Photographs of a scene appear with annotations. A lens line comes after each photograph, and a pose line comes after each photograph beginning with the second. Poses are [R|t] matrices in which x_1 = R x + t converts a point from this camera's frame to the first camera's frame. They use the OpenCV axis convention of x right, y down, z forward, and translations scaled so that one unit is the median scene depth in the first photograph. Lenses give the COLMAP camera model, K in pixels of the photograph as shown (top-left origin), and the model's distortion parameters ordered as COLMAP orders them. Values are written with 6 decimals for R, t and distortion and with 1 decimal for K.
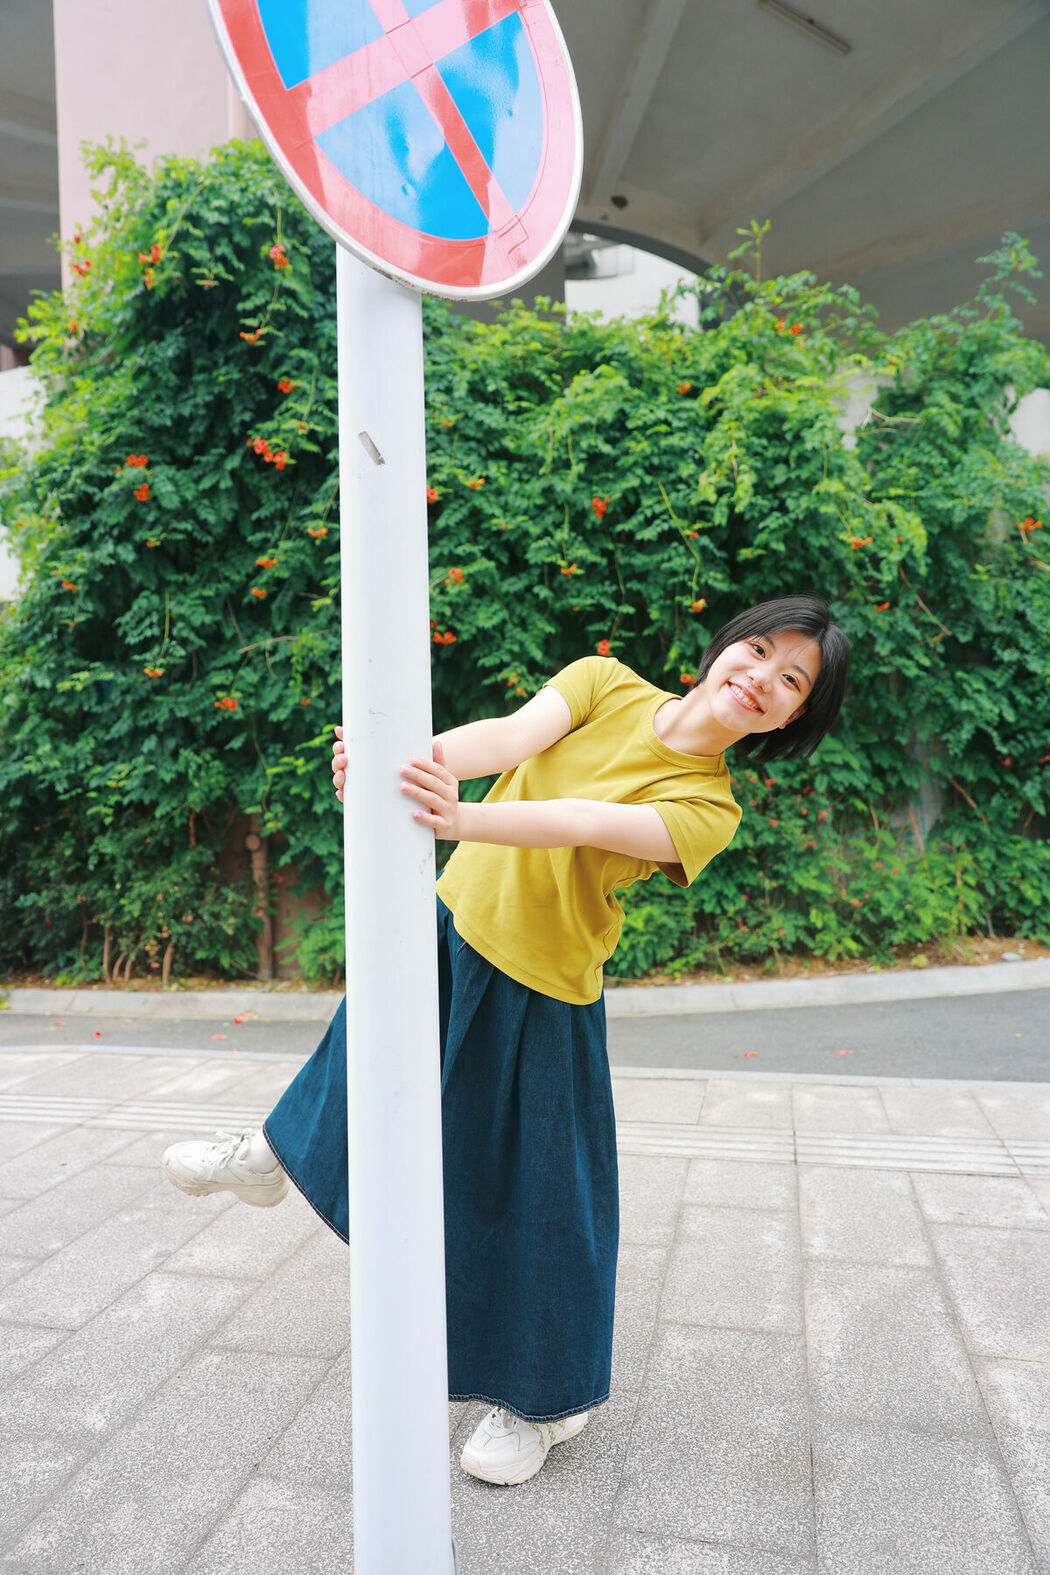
lens RADIAL K [[1095.5, 0, 524.4], [0, 1095.5, 788.3], [0, 0, 1]] dist [-0.016622, 0.013087]
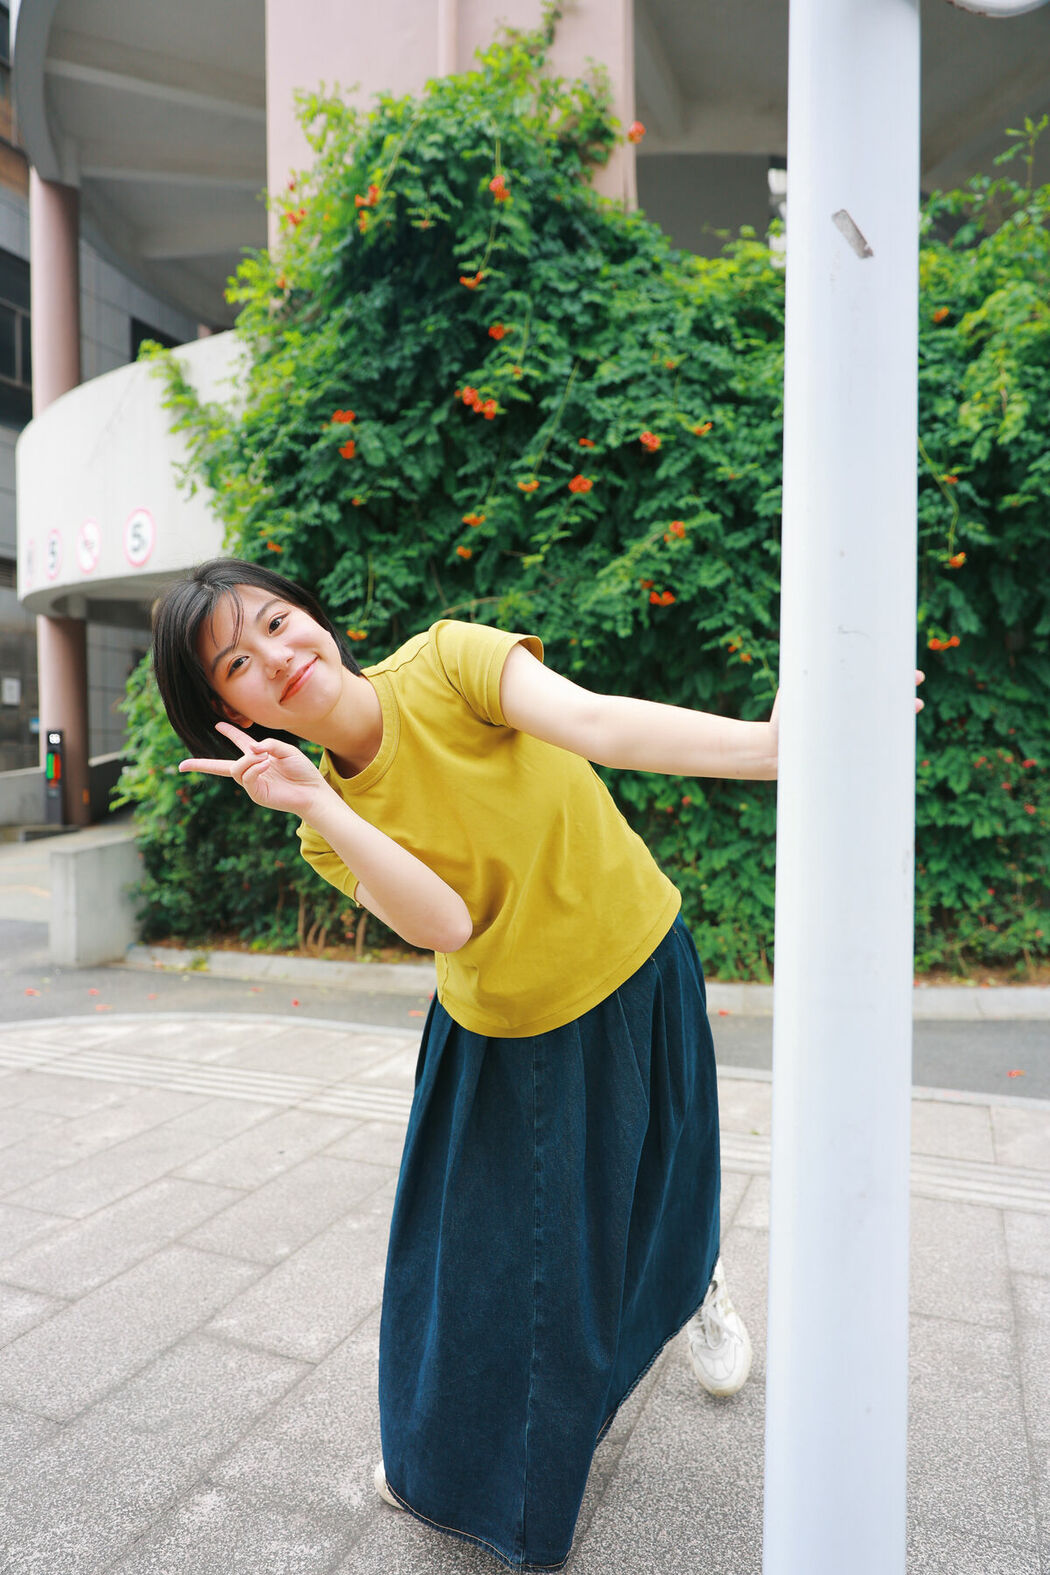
lens RADIAL K [[1095.5, 0, 494.1], [0, 1095.5, 787.8], [0, 0, 1]] dist [-0.016622, 0.013087]
pose [[0.984572, 0.026359, -0.172986, -0.045471], [-0.022566, 0.999461, 0.023857, 0.003272], [0.173521, -0.019586, 0.984635, 0.059174]]
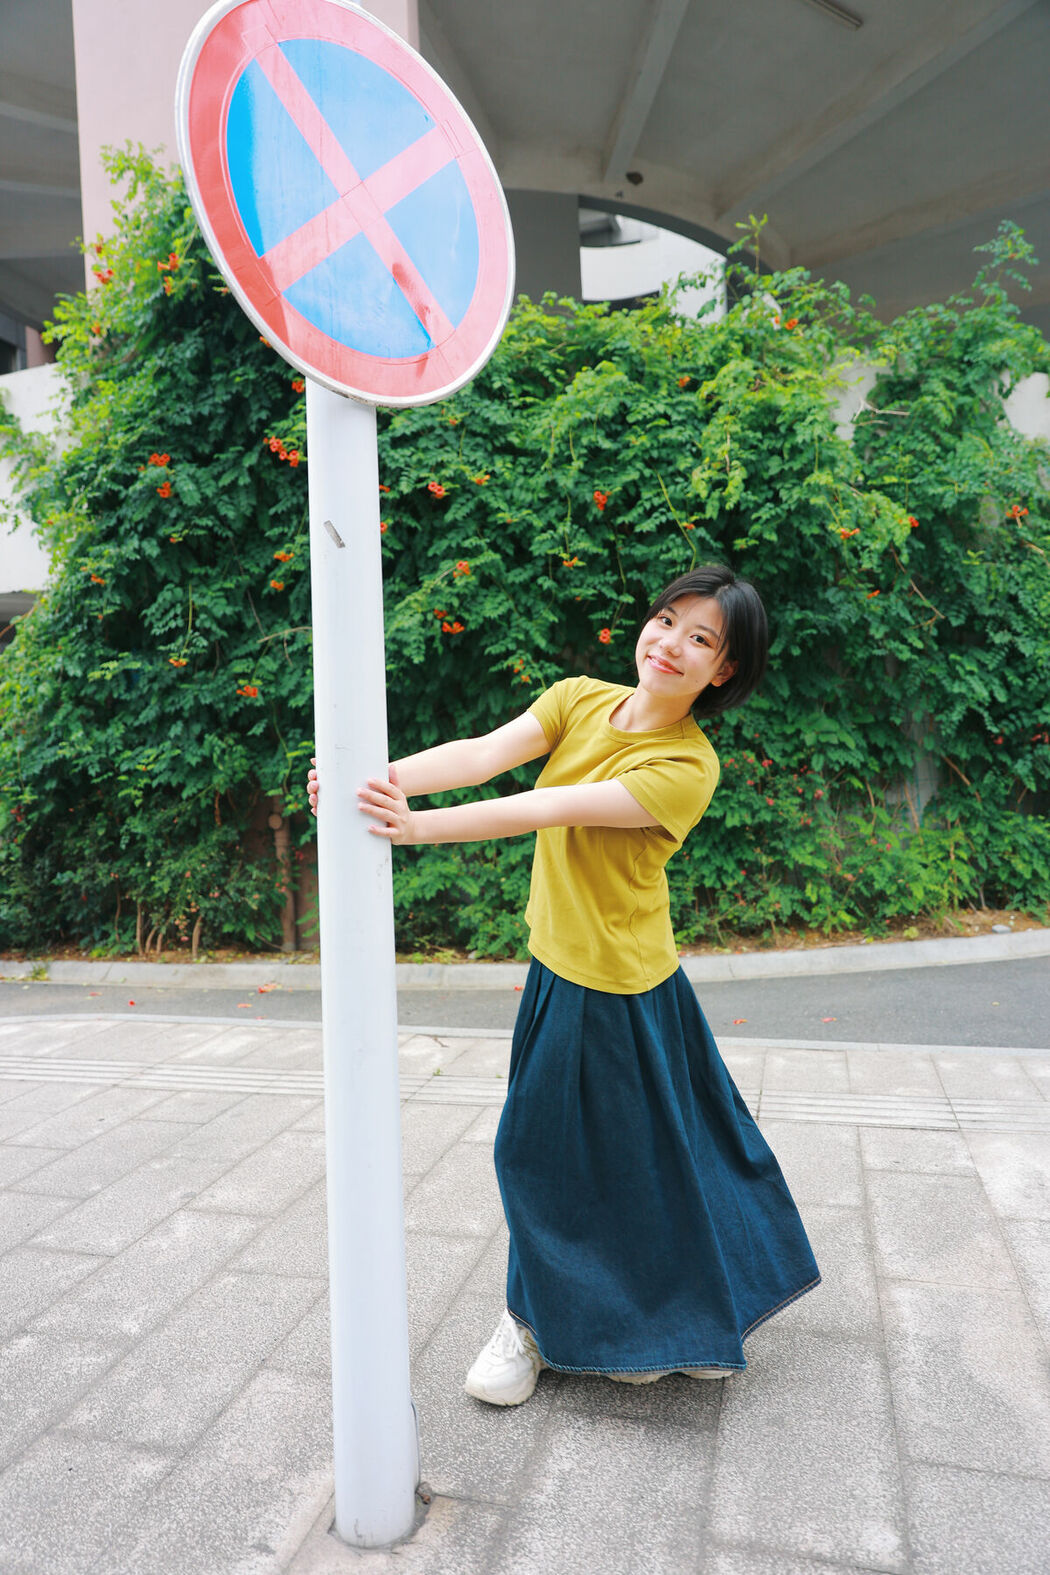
lens RADIAL K [[1095.5, 0, 528.8], [0, 1095.5, 792.5], [0, 0, 1]] dist [-0.016622, 0.013087]
pose [[0.999726, -0.005583, -0.022733, 0.021066], [0.006289, 0.999497, 0.031083, -0.010722], [0.022548, -0.031217, 0.999258, -0.047843]]
